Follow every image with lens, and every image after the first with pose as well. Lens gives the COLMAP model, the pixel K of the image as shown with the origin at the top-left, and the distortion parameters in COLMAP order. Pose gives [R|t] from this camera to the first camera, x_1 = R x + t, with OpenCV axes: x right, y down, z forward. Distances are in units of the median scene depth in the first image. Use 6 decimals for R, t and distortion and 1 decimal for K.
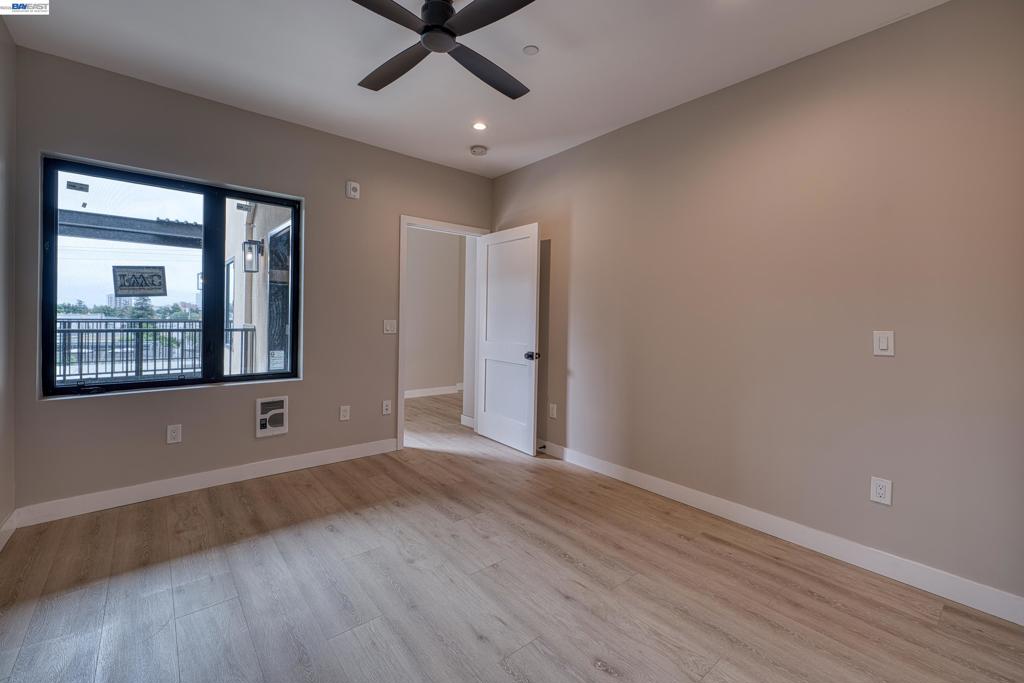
lens RADIAL K [[431.4, 0, 511.4], [0, 431.4, 322.6], [0, 0, 1]] dist [0.000054, -0.000054]
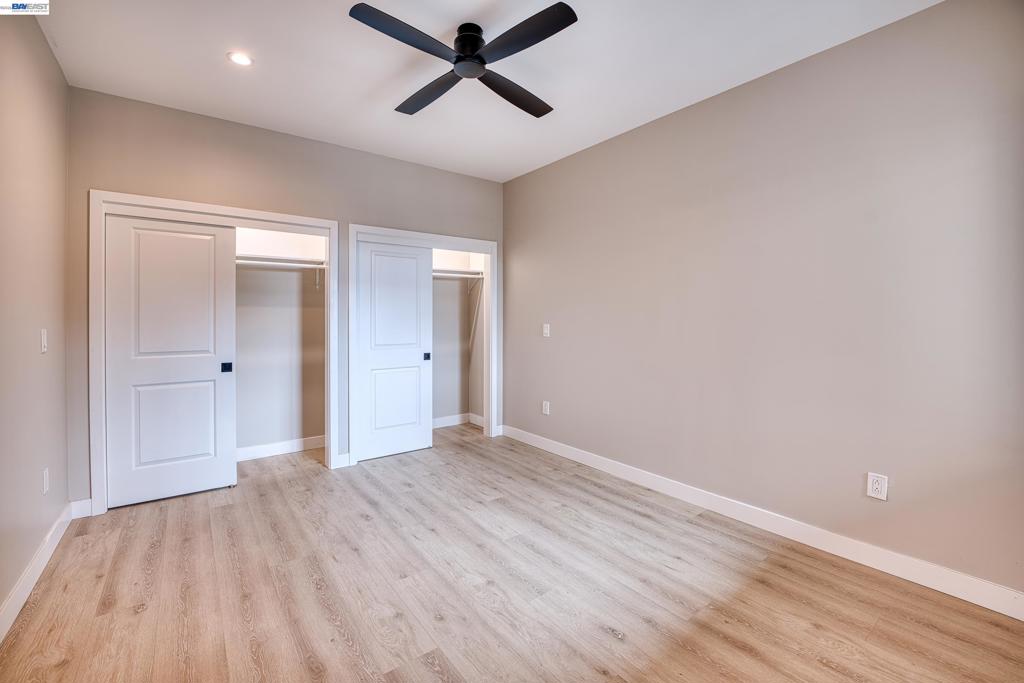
lens RADIAL K [[431.4, 0, 511.4], [0, 431.4, 322.6], [0, 0, 1]] dist [0.000054, -0.000054]
pose [[-0.998865, -0.015419, 0.045067, -0.315320], [-0.014343, 0.999607, 0.024101, -0.038279], [-0.045420, 0.023428, -0.998693, 1.937089]]
